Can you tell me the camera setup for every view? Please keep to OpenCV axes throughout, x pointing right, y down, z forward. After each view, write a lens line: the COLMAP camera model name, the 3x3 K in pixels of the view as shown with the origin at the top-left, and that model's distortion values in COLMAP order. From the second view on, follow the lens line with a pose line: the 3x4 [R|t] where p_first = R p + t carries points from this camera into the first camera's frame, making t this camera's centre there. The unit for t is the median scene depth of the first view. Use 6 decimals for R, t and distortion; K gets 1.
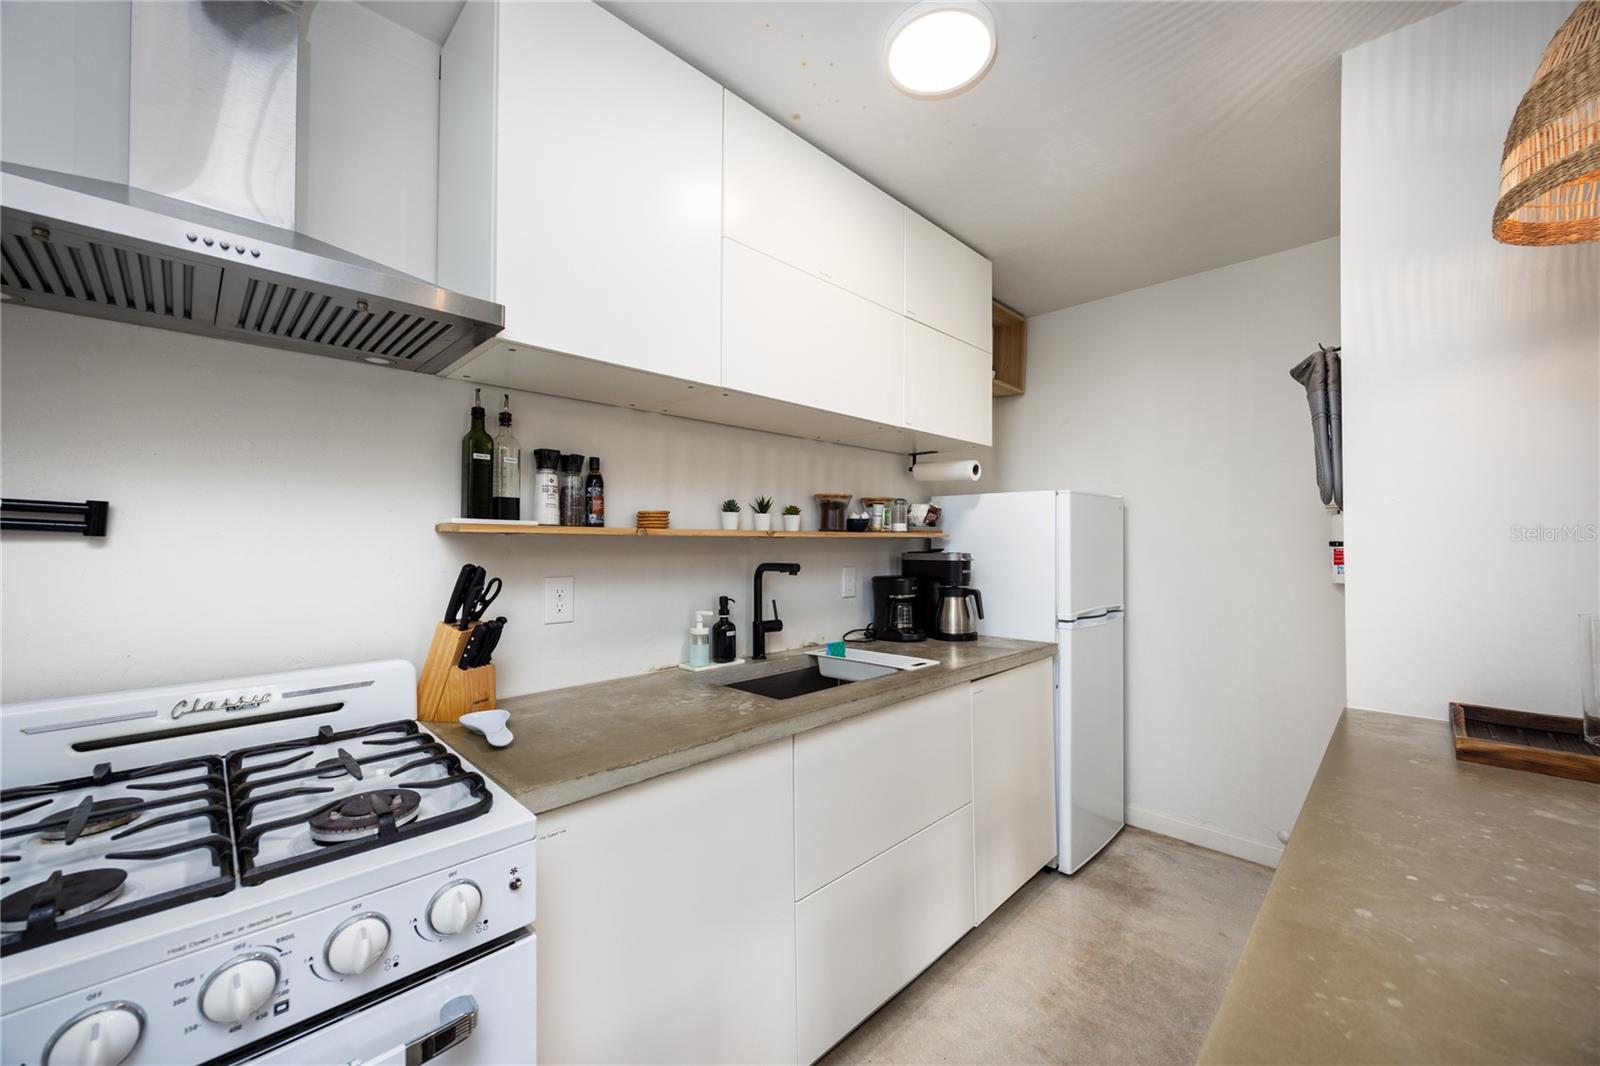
lens RADIAL K [[617.0, 0, 804.5], [0, 617.0, 529.8], [0, 0, 1]] dist [-0.000062, 0.000097]
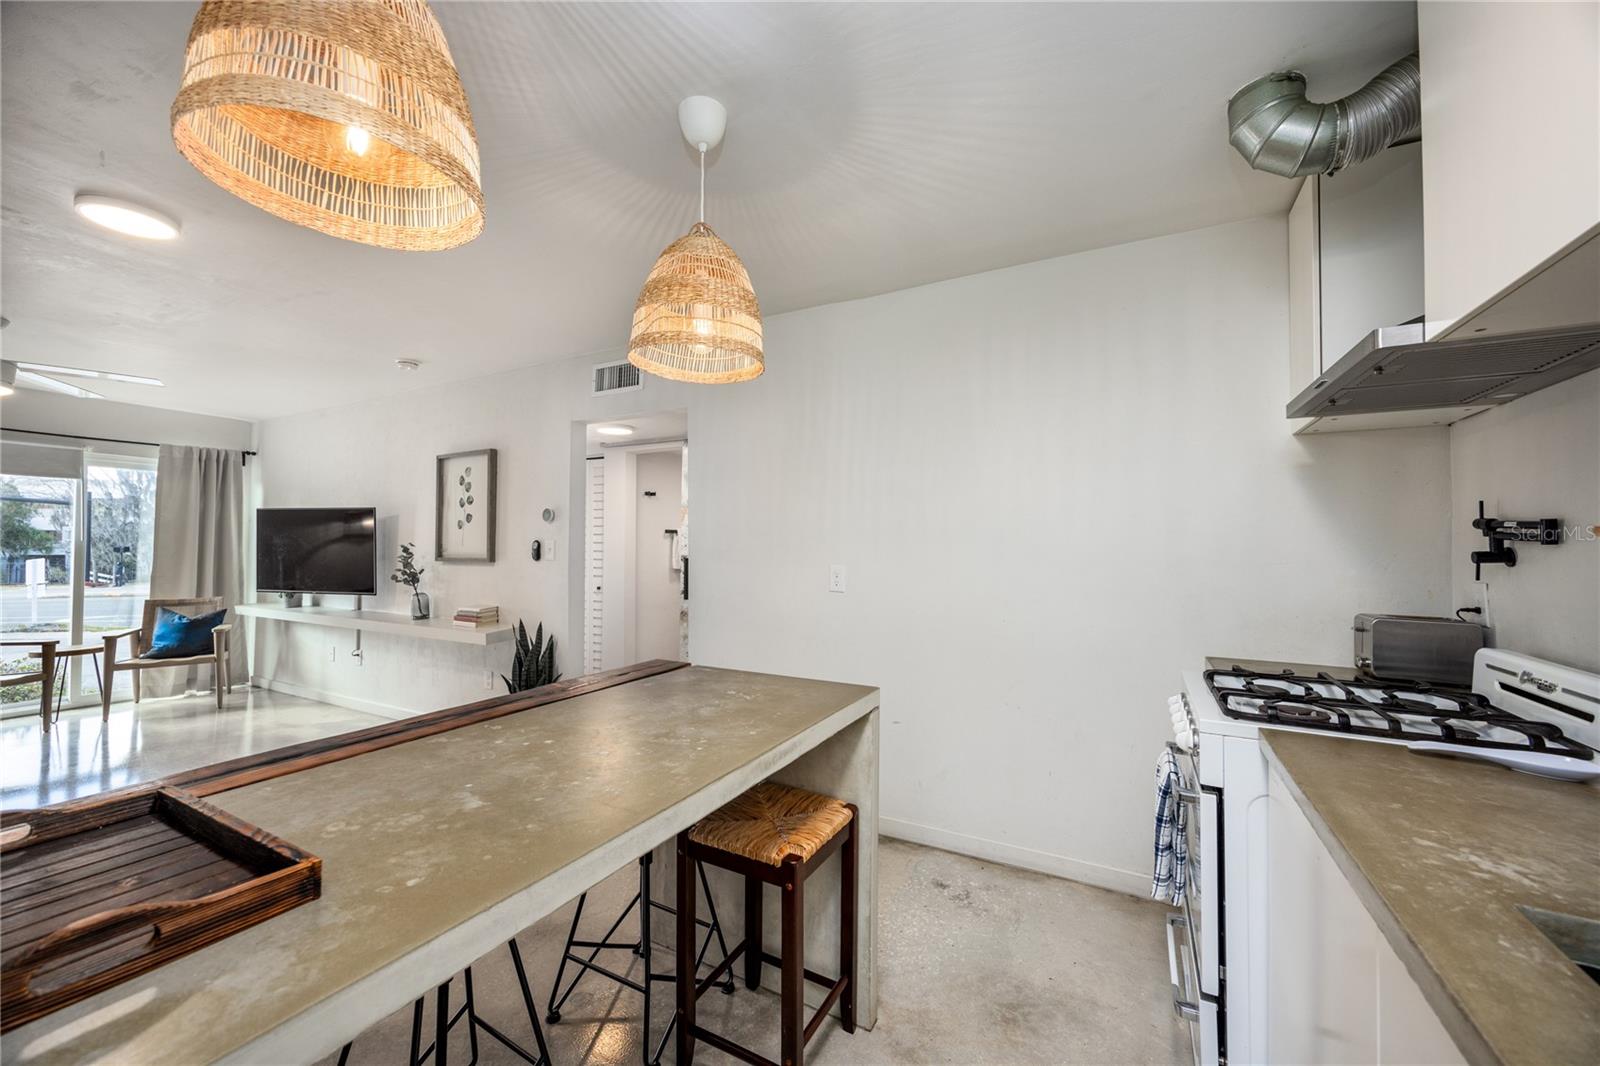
lens RADIAL K [[617.0, 0, 804.5], [0, 617.0, 529.8], [0, 0, 1]] dist [-0.000062, 0.000097]
pose [[-0.957057, -0.012114, -0.289647, 0.448453], [-0.000618, 0.999210, -0.039748, 0.019449], [0.289900, -0.037862, -0.956308, 0.993985]]
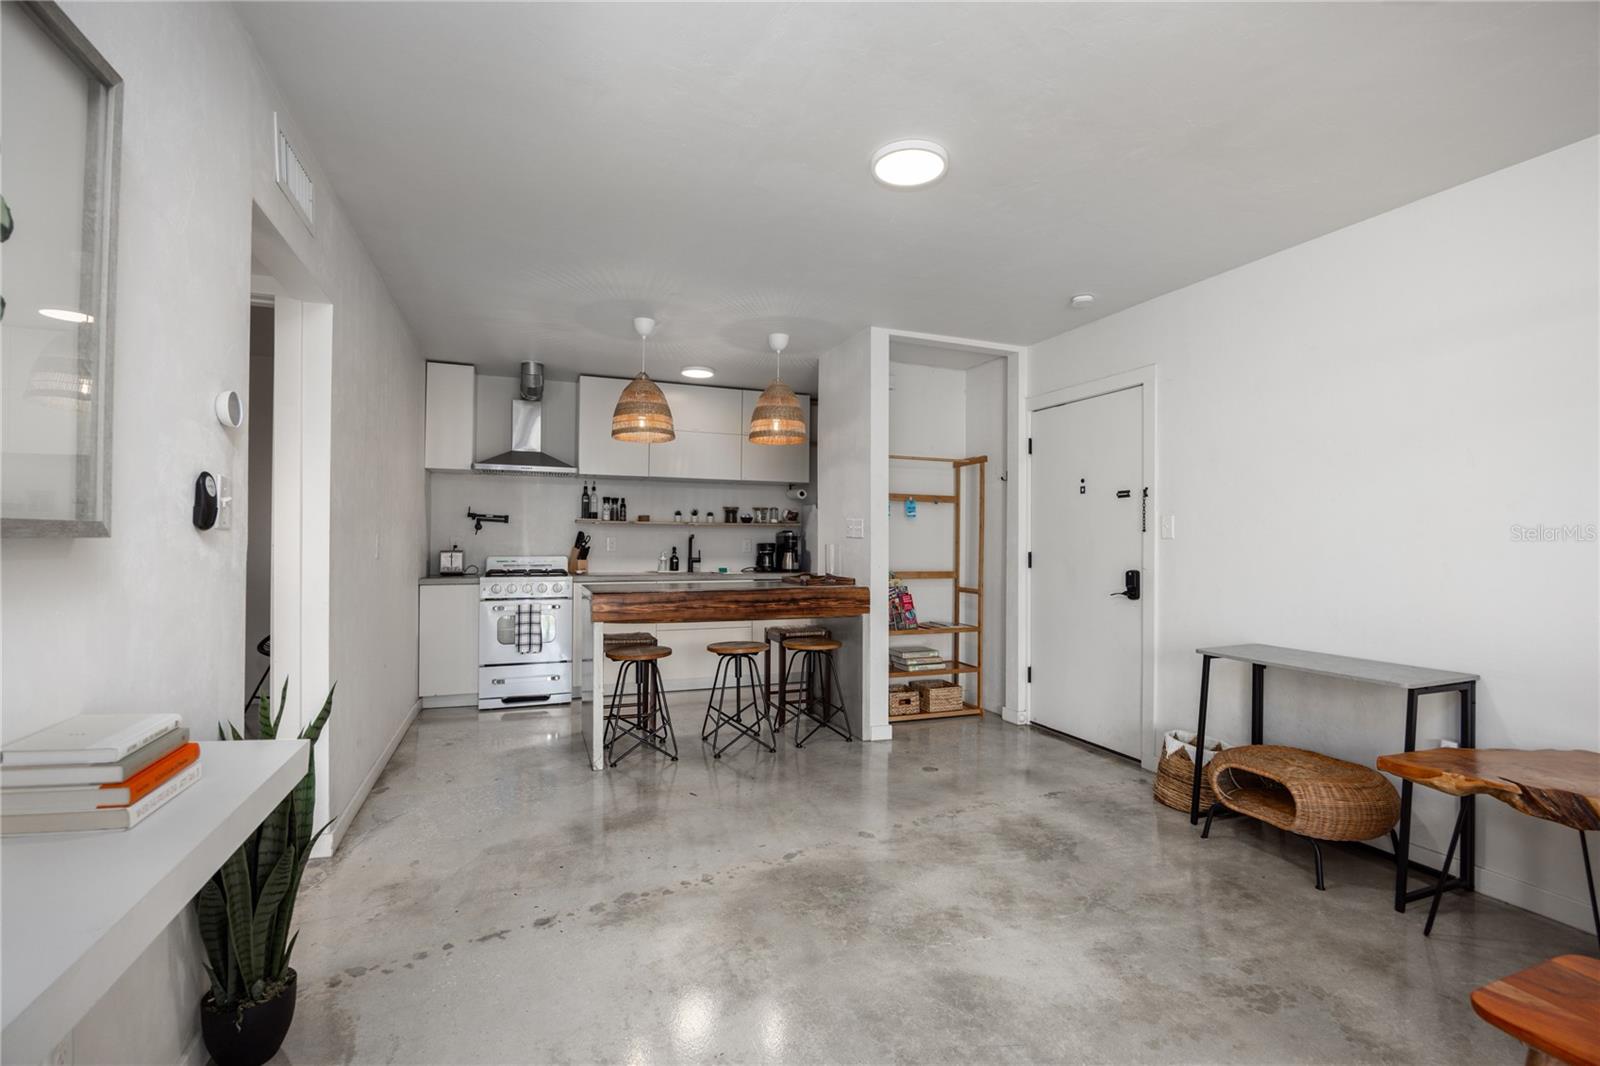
lens RADIAL K [[702.0, 0, 800.0], [0, 702.0, 533.0], [0, 0, 1]] dist [-0.009254, 0.000539]
pose [[0.916740, 0.002829, -0.399474, 1.620065], [0.000286, 0.999970, 0.007739, 0.024873], [0.399484, -0.007209, 0.916712, -1.605799]]
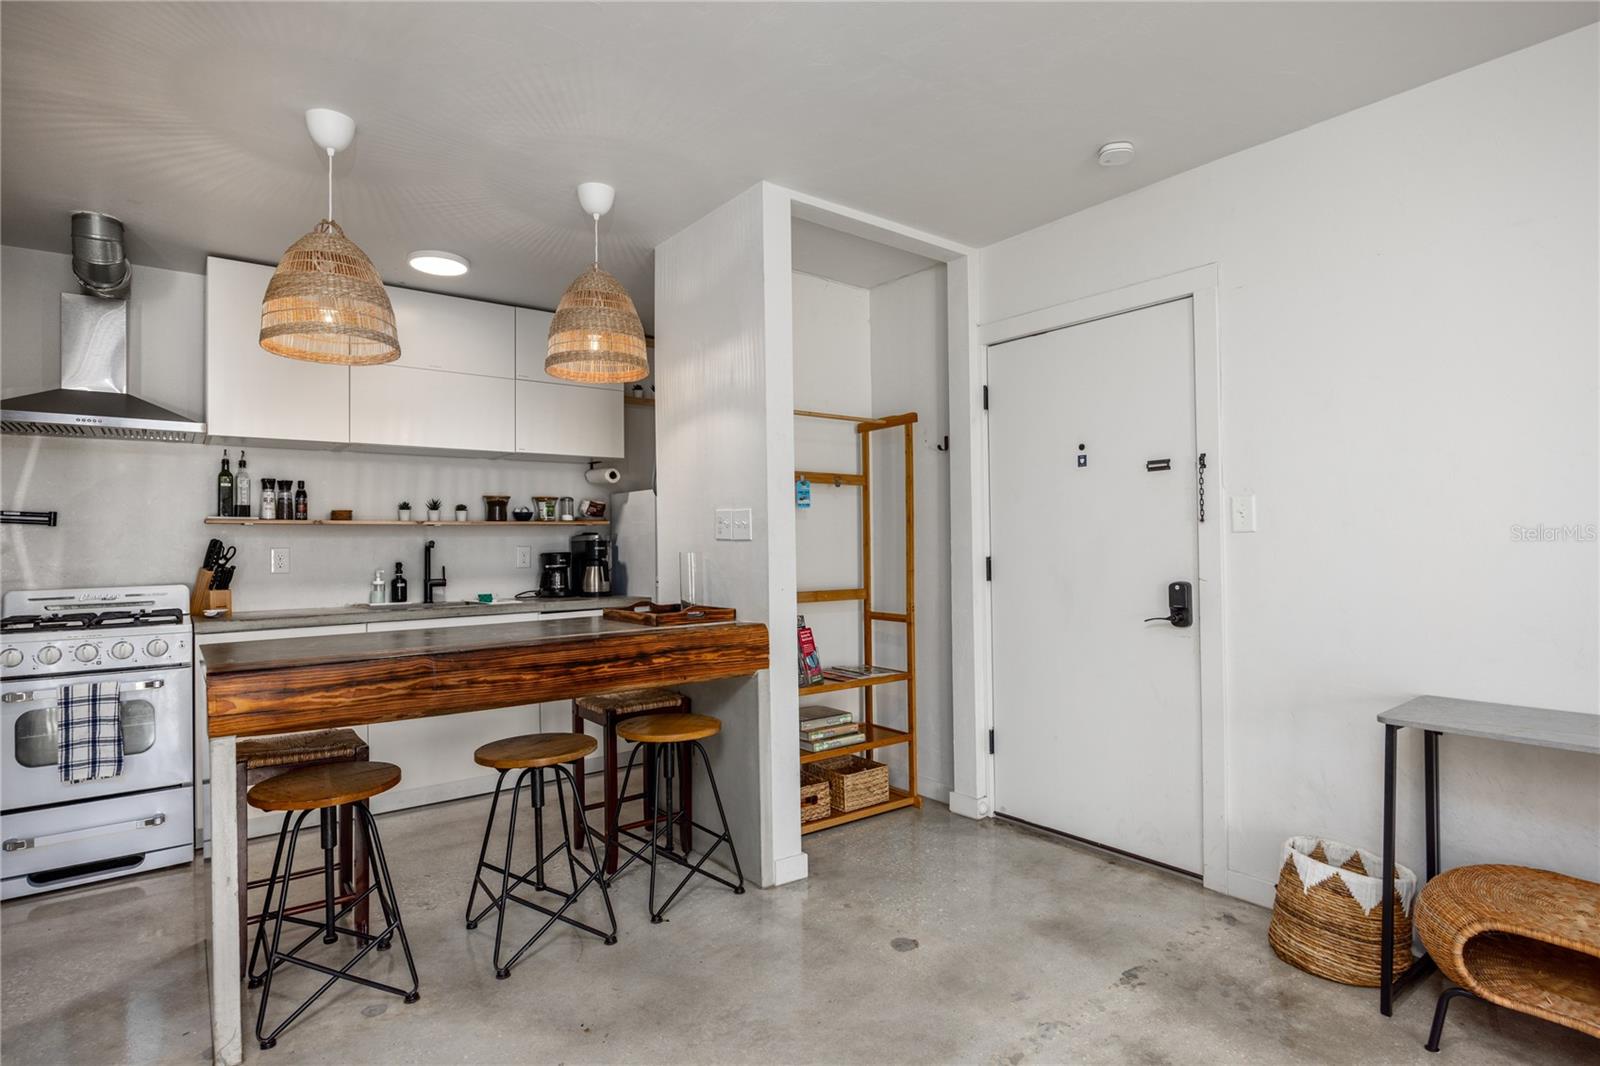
lens RADIAL K [[814.3, 0, 801.0], [0, 814.3, 529.7], [0, 0, 1]] dist [-0.008620, 0.000320]
pose [[0.992308, -0.015632, -0.122802, 1.200132], [0.016089, 0.999867, 0.002727, 0.035058], [0.122743, -0.004682, 0.992427, -0.997646]]
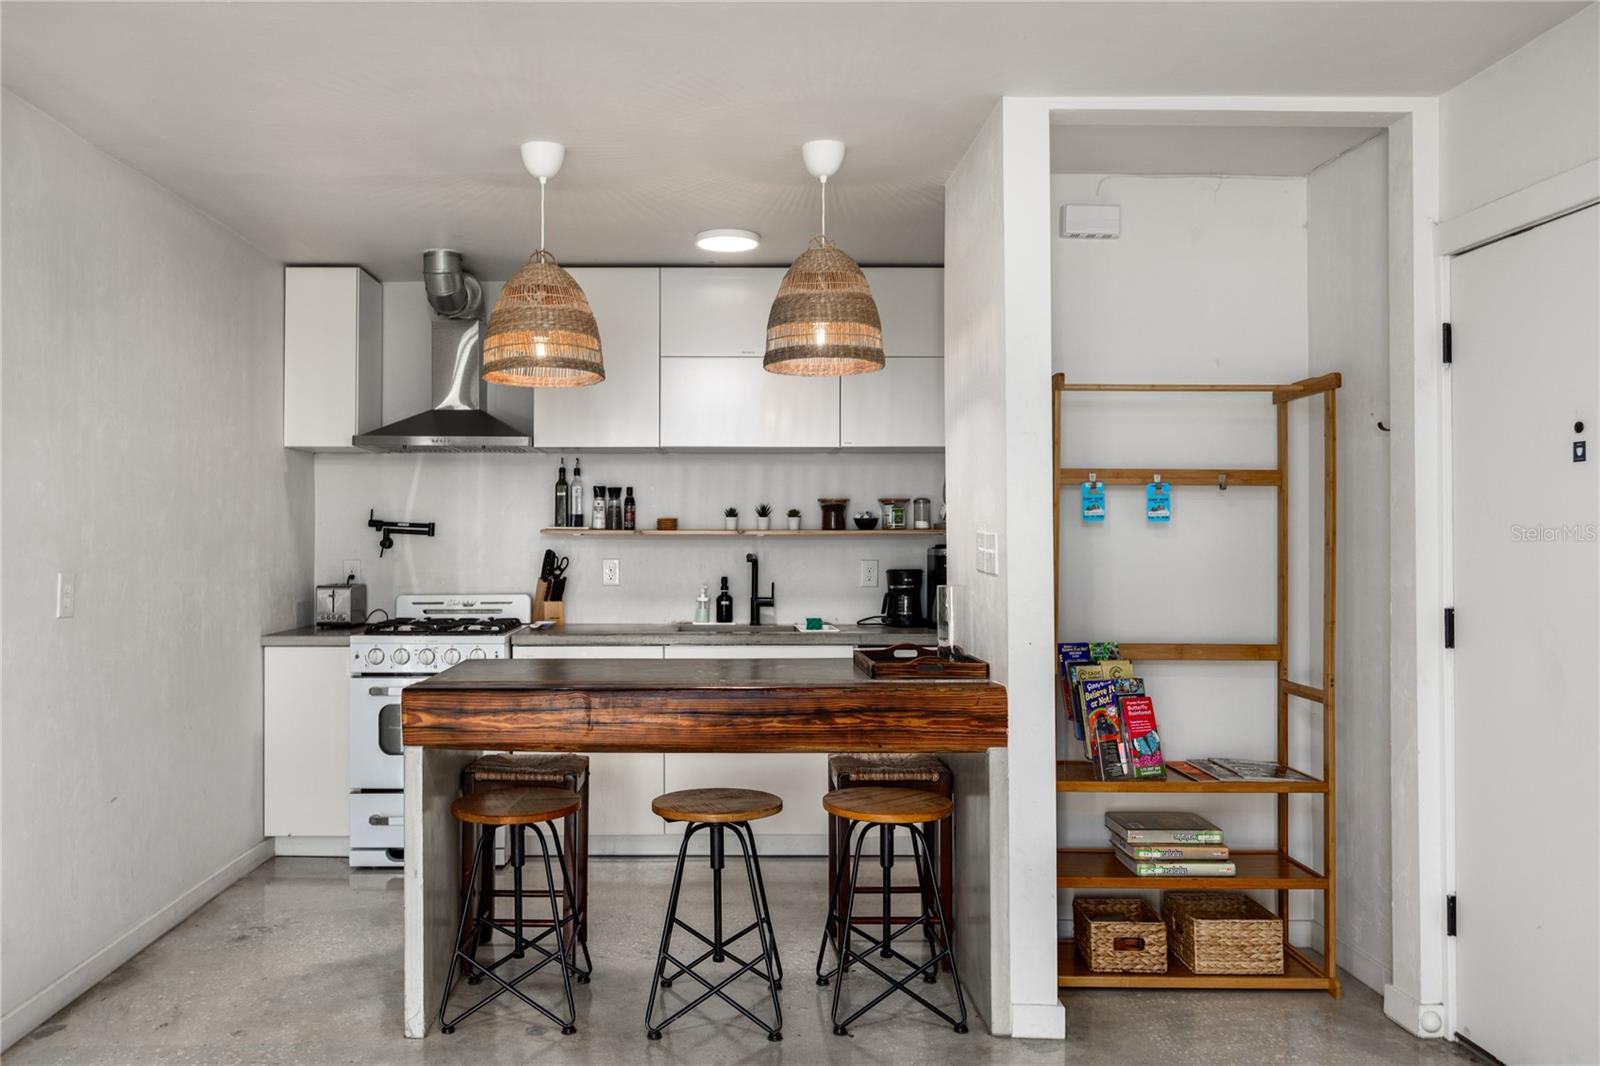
lens RADIAL K [[1185.1, 0, 710.2], [0, 1185.1, 525.2], [0, 0, 1]] dist [-0.003280, 0.001784]
pose [[0.708639, -0.005865, -0.705547, 1.804149], [0.014092, 0.999884, 0.005841, -0.027132], [0.705431, -0.014082, 0.708639, -0.967898]]
